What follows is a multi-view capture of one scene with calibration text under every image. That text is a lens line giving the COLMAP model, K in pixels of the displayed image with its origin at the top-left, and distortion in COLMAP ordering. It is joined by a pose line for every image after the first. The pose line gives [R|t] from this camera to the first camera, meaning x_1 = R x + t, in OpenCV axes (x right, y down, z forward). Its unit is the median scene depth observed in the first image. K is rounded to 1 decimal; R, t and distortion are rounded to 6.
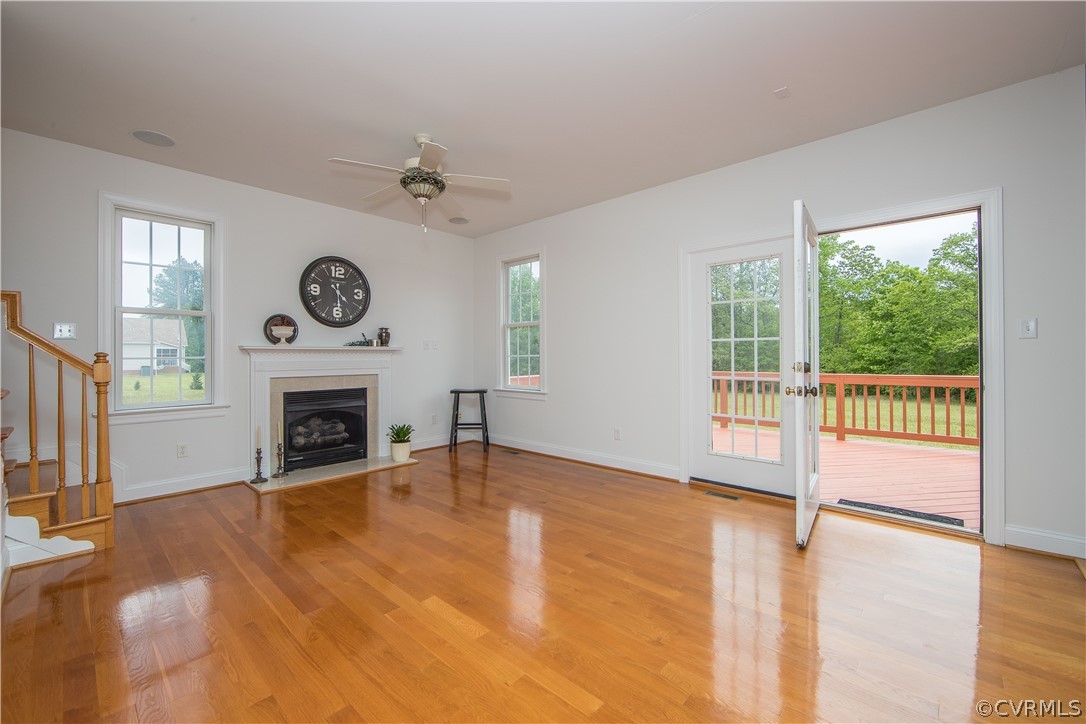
lens RADIAL K [[446.2, 0, 538.9], [0, 446.2, 353.6], [0, 0, 1]] dist [-0.007387, 0.000224]
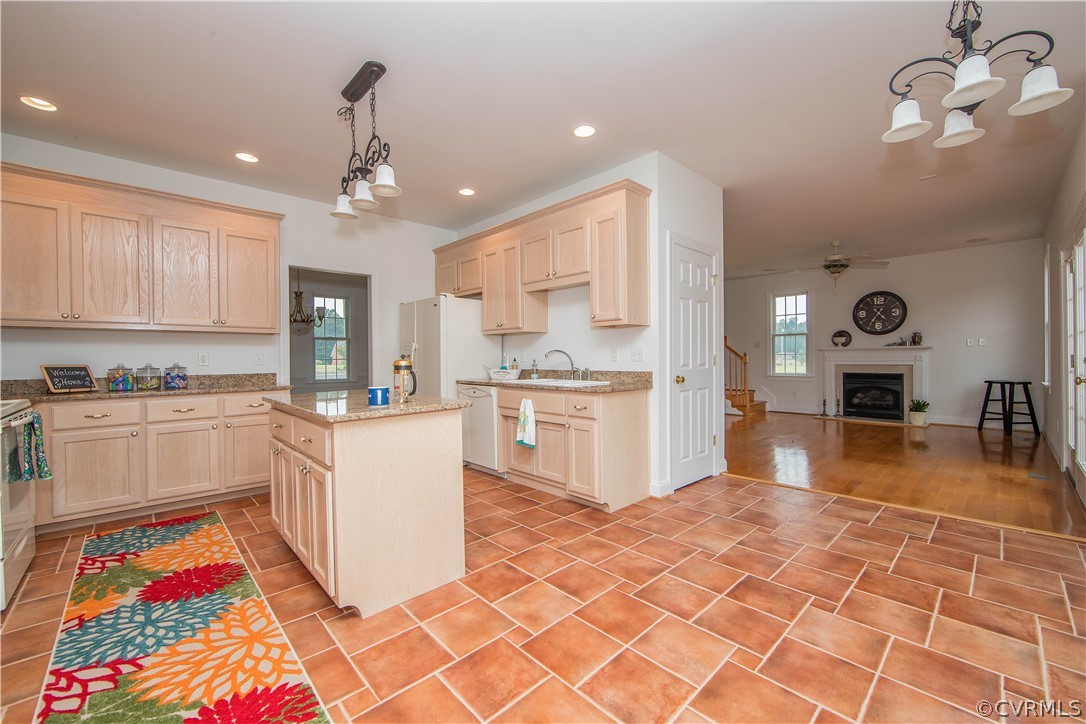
lens RADIAL K [[429.2, 0, 546.9], [0, 429.2, 362.6], [0, 0, 1]] dist [-0.007468, 0.000321]
pose [[-0.053094, 0.016452, -0.998454, 1.200043], [0.016412, 0.999744, 0.015601, -0.002469], [0.998455, -0.015558, -0.053351, -0.131789]]
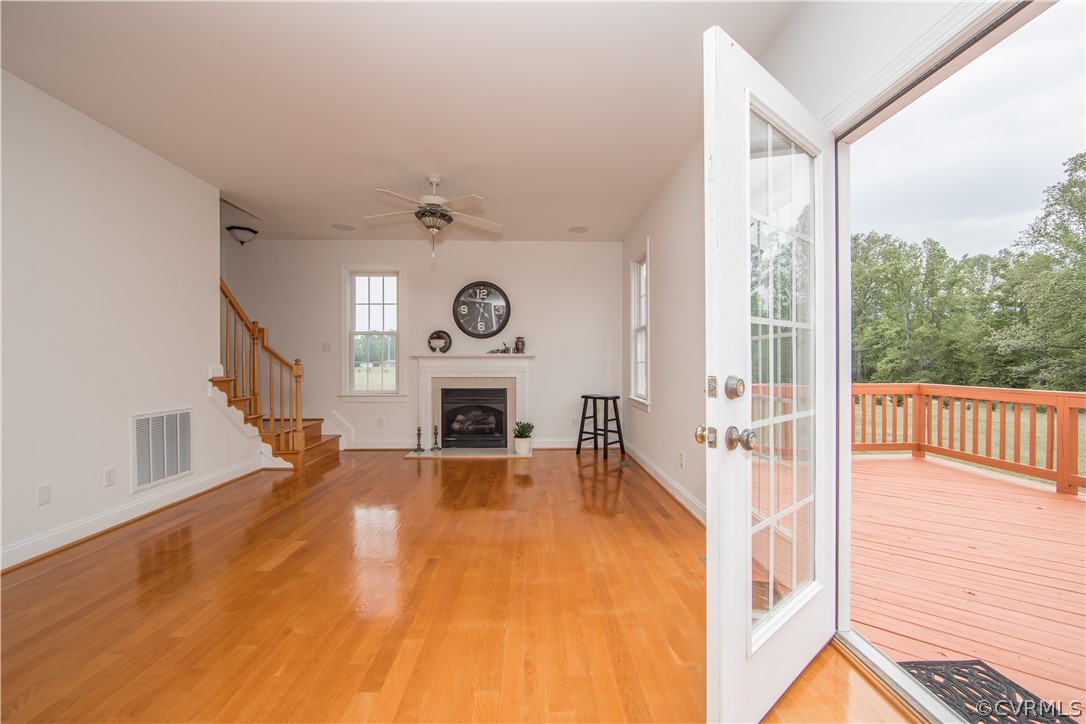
lens RADIAL K [[435.2, 0, 538.8], [0, 435.2, 364.1], [0, 0, 1]] dist [-0.007521, 0.000378]
pose [[0.705612, 0.007980, -0.708553, 0.534387], [0.000480, 0.999931, 0.011739, -0.001793], [0.708598, -0.008624, 0.705560, 0.261994]]
